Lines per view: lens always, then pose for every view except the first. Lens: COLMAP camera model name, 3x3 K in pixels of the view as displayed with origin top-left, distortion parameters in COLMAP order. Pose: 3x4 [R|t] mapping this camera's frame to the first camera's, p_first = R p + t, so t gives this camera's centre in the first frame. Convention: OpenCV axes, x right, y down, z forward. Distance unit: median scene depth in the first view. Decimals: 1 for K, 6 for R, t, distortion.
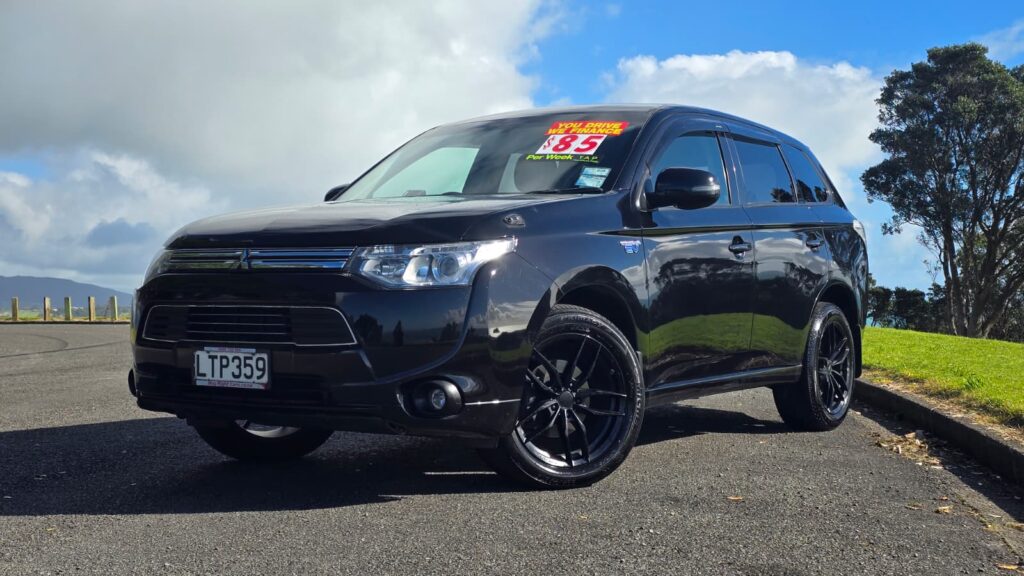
lens RADIAL K [[1408.5, 0, 474.9], [0, 1408.5, 288.8], [0, 0, 1]] dist [0.040848, -0.051070]
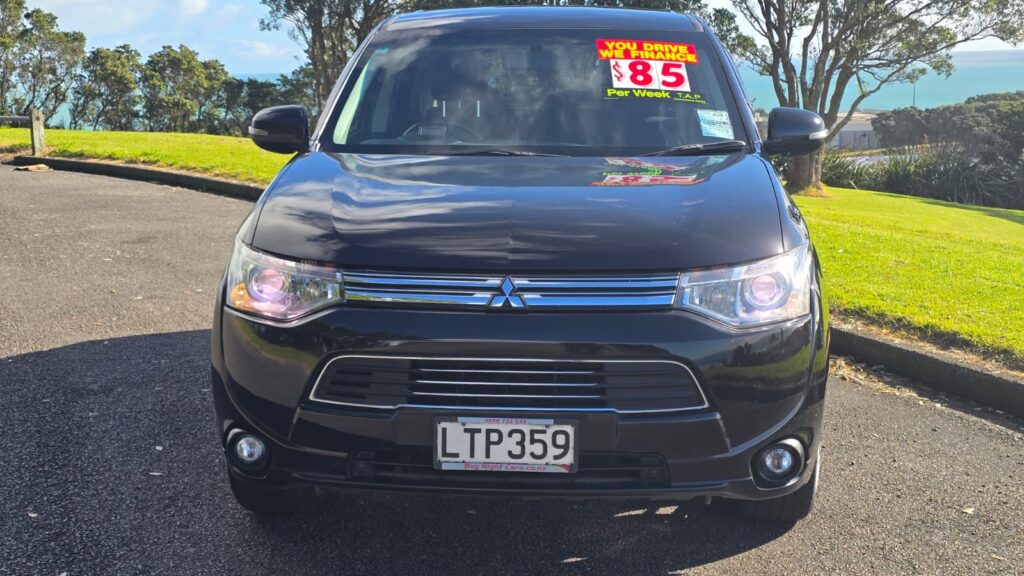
lens RADIAL K [[1358.3, 0, 482.8], [0, 1358.3, 316.3], [0, 0, 1]] dist [0.164216, -0.050935]
pose [[0.869174, -0.089816, 0.486281, -0.490728], [-0.000886, 0.983083, 0.183160, -0.129425], [-0.494505, -0.159629, 0.854390, 0.401736]]
